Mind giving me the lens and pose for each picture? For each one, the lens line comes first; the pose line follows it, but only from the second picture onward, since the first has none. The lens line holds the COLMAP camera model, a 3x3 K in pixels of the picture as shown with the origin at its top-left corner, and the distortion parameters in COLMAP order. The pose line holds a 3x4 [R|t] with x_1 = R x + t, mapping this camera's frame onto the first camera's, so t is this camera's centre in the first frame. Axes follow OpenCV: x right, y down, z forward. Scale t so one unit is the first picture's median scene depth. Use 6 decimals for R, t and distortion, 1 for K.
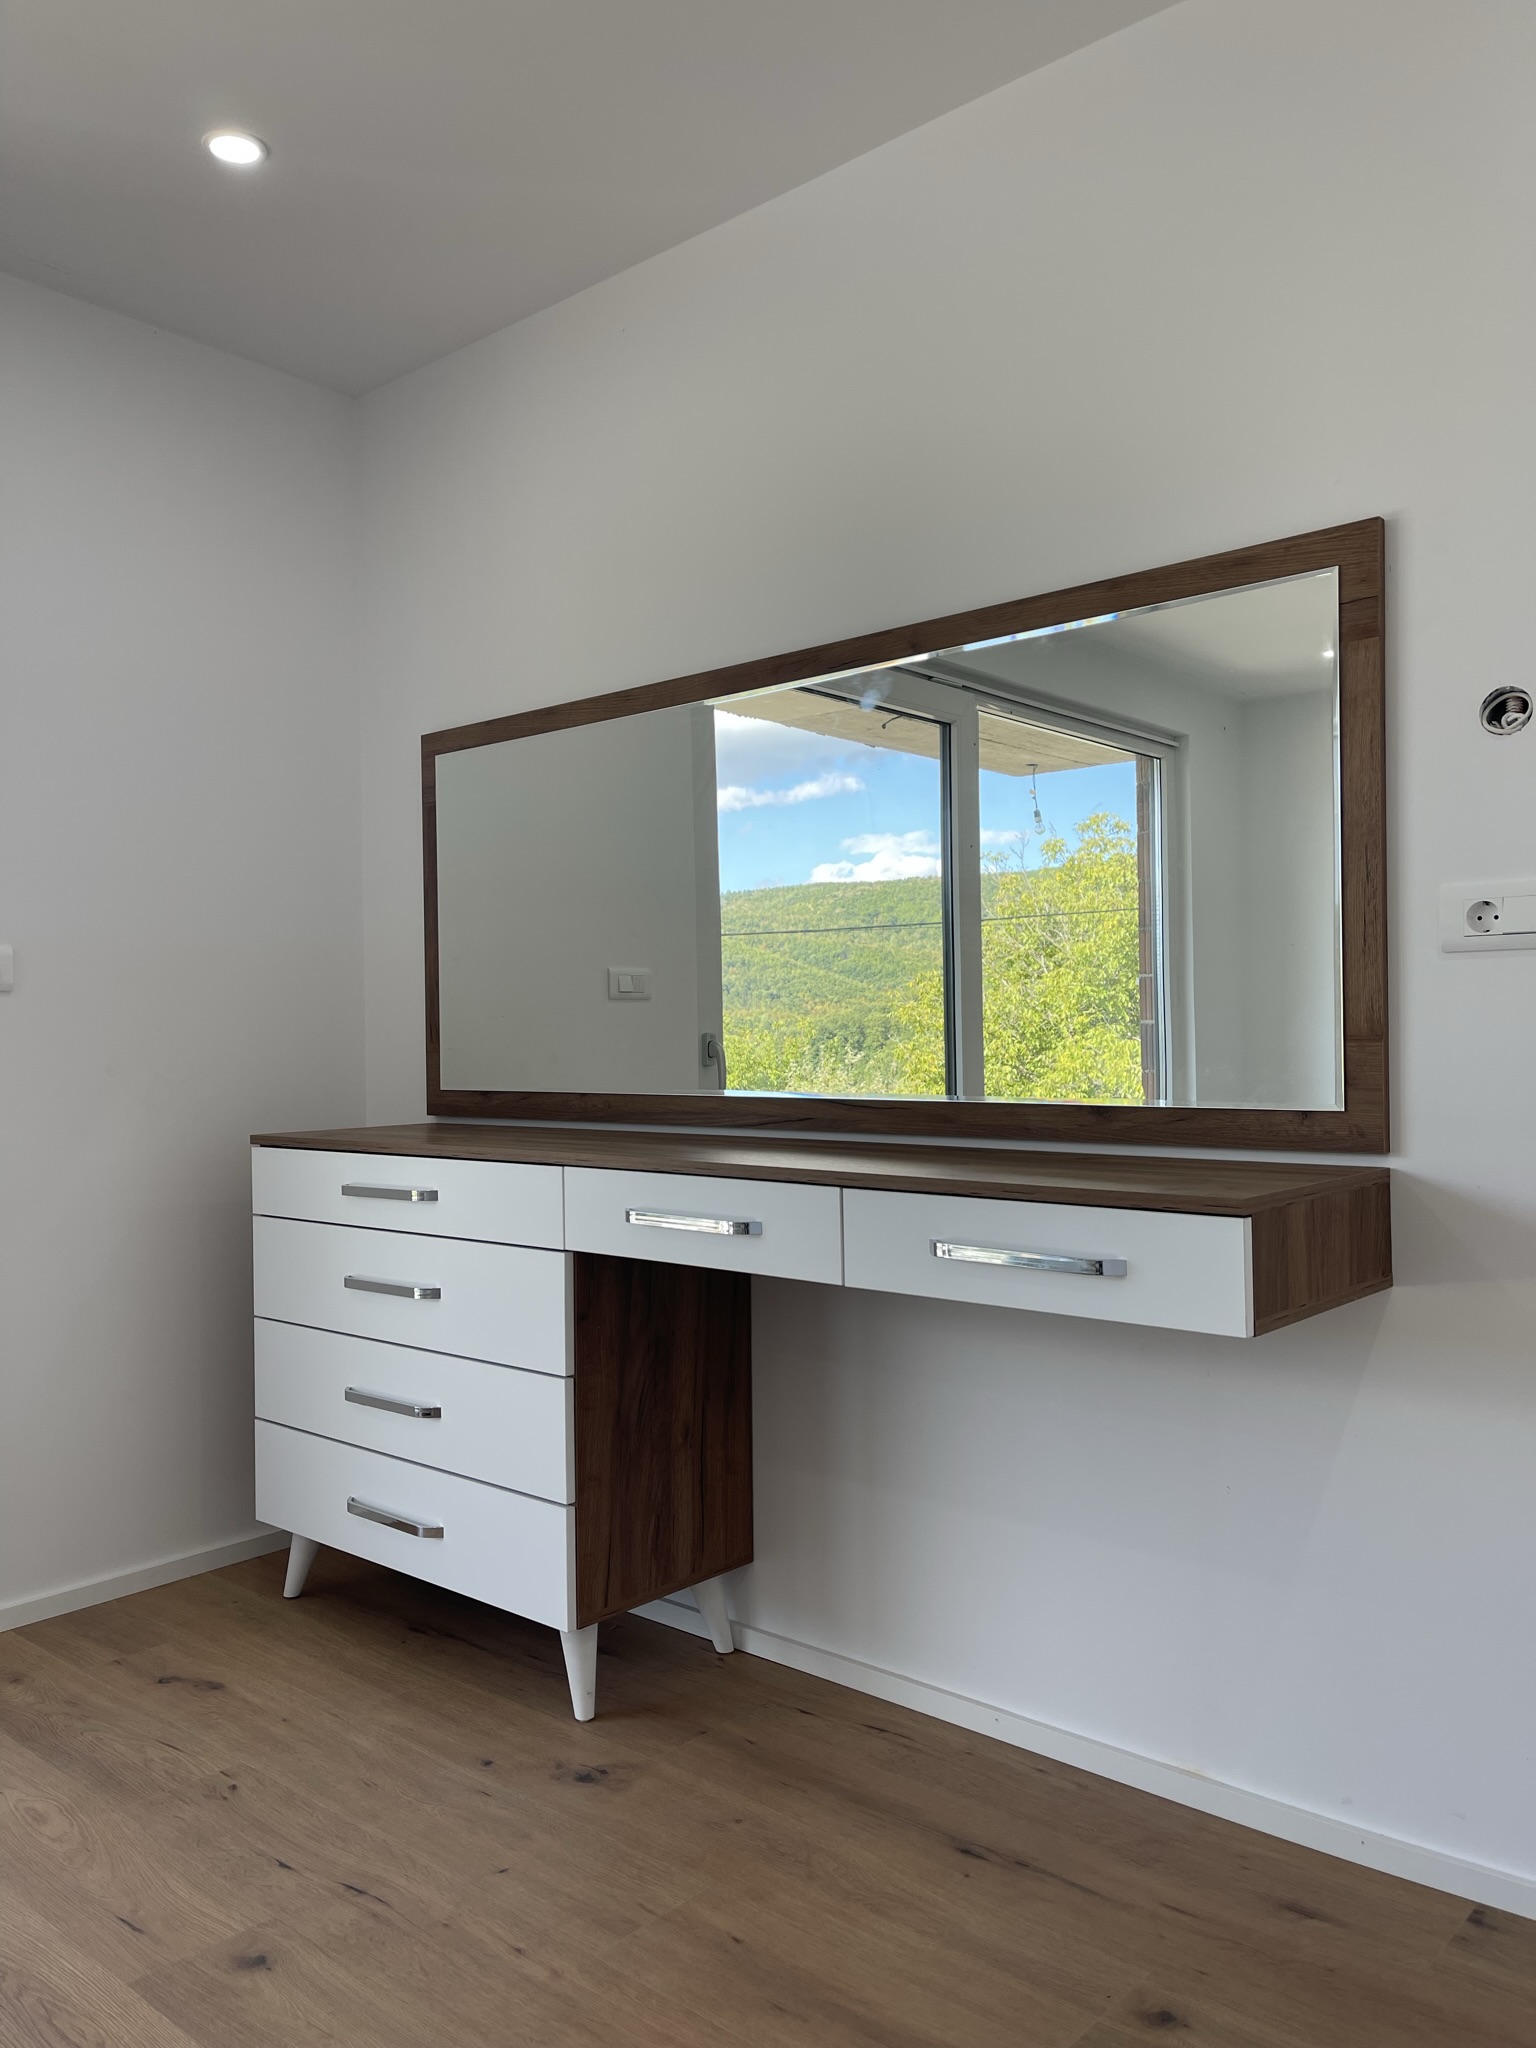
lens RADIAL K [[1539.1, 0, 770.3], [0, 1539.1, 1035.2], [0, 0, 1]] dist [0.071275, -0.104690]
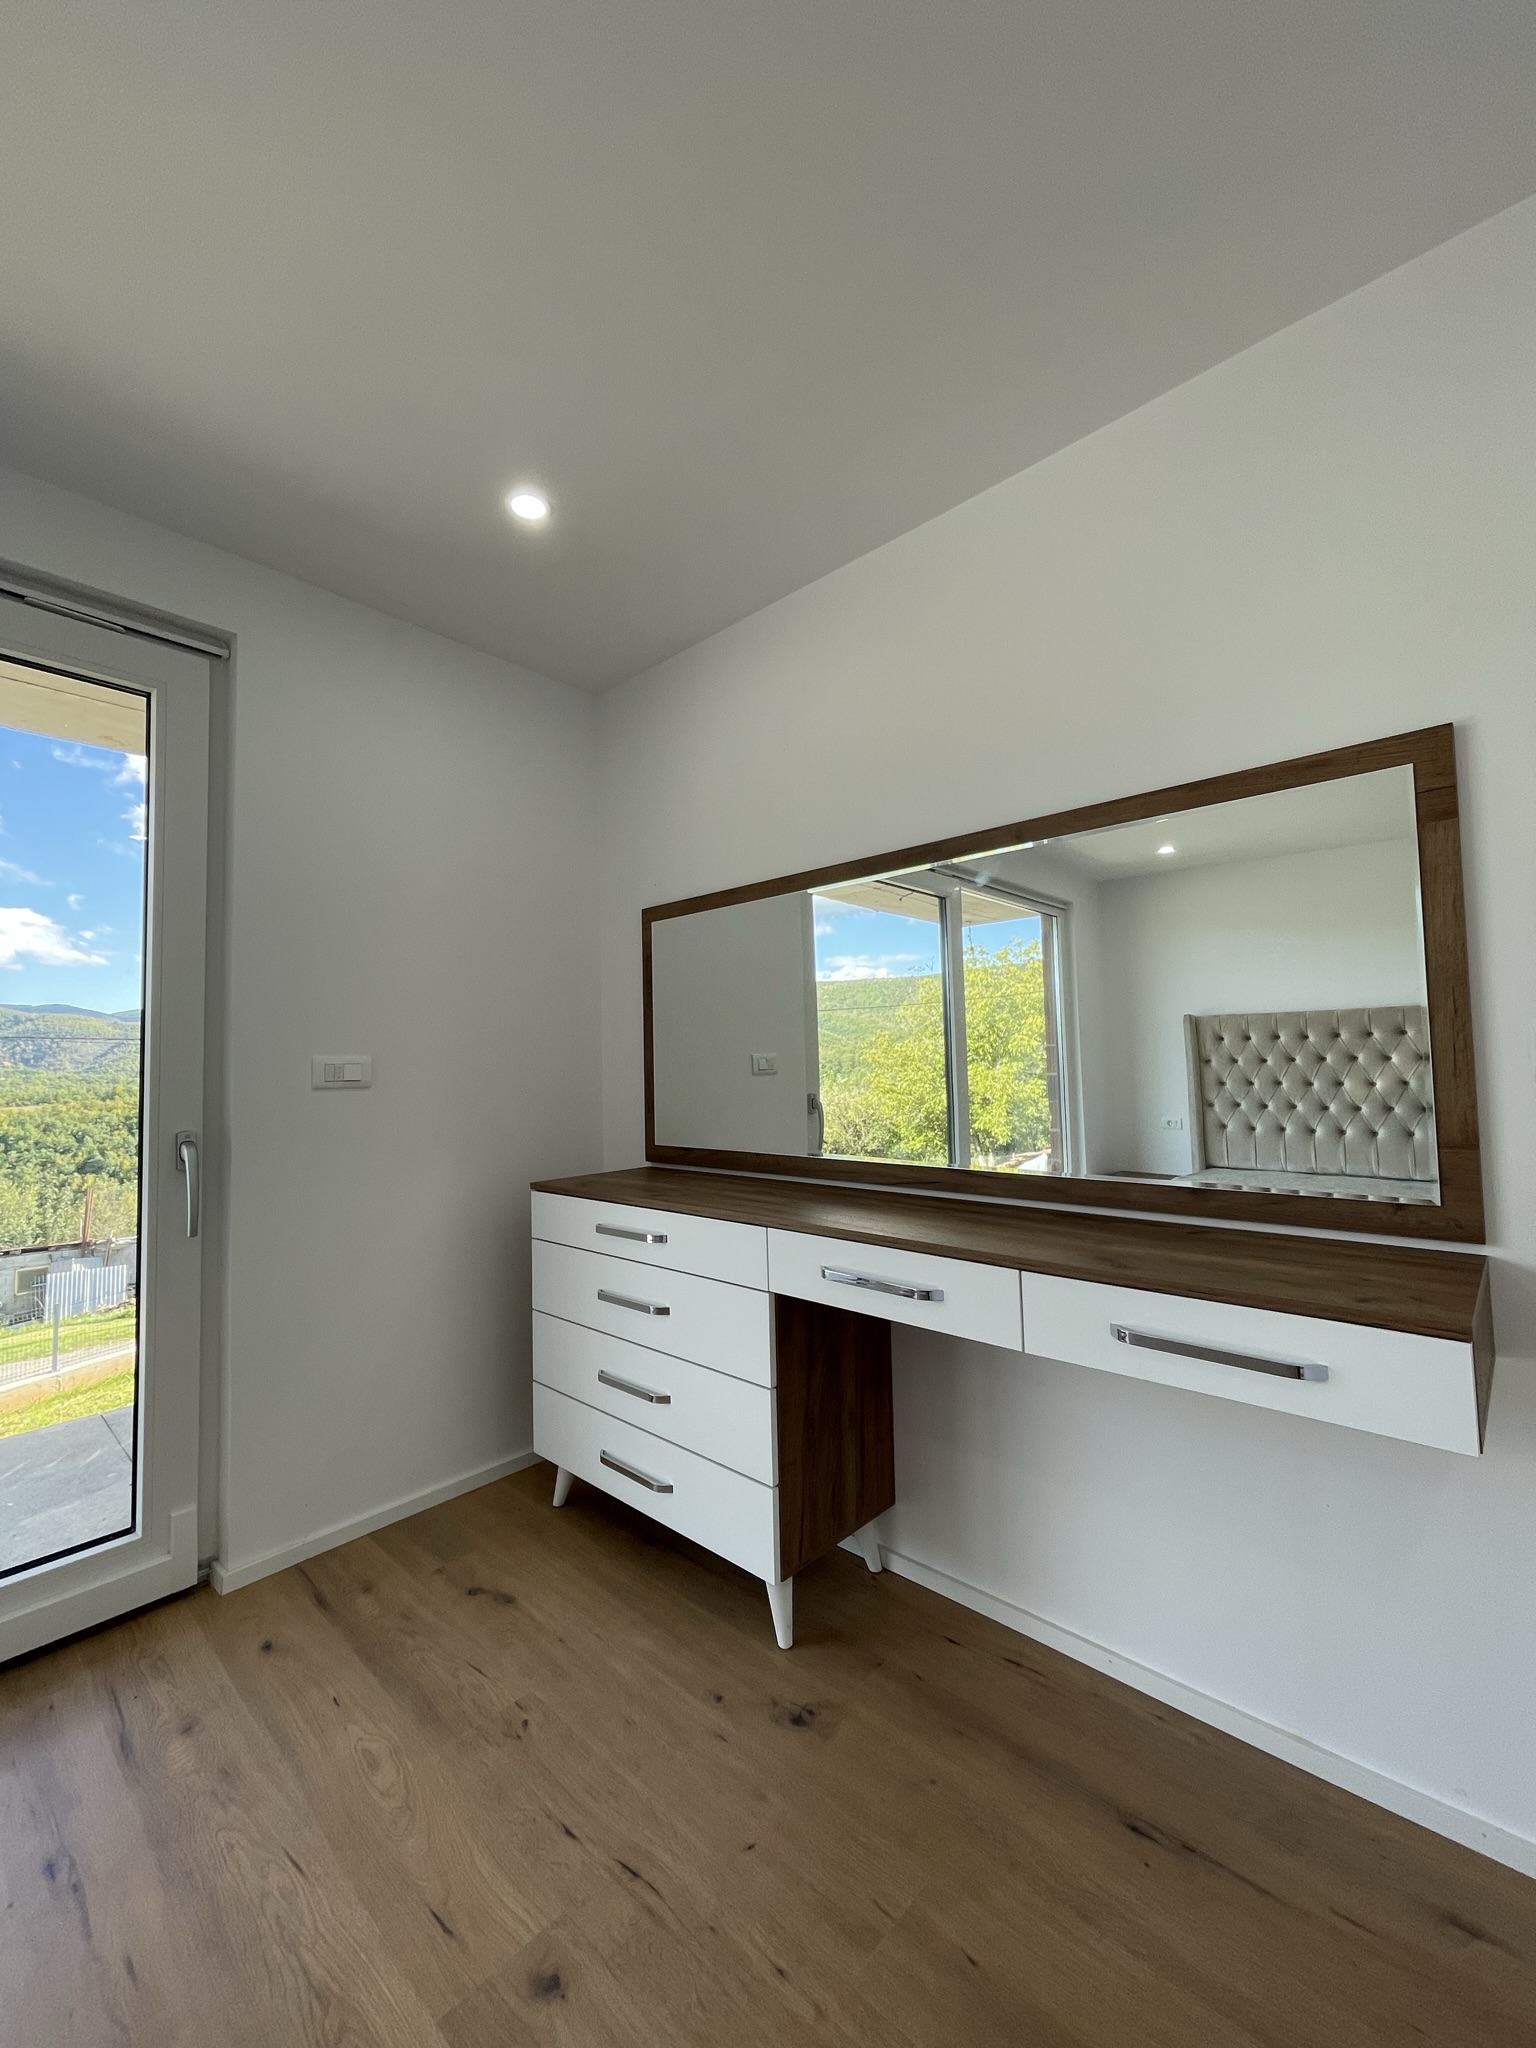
lens RADIAL K [[820.6, 0, 763.2], [0, 820.6, 1024.7], [0, 0, 1]] dist [-0.001228, -0.000375]
pose [[0.999503, -0.011110, -0.029492, -0.113480], [0.009668, 0.998772, -0.048598, -0.054840], [0.029996, 0.048289, 0.998383, 0.282196]]
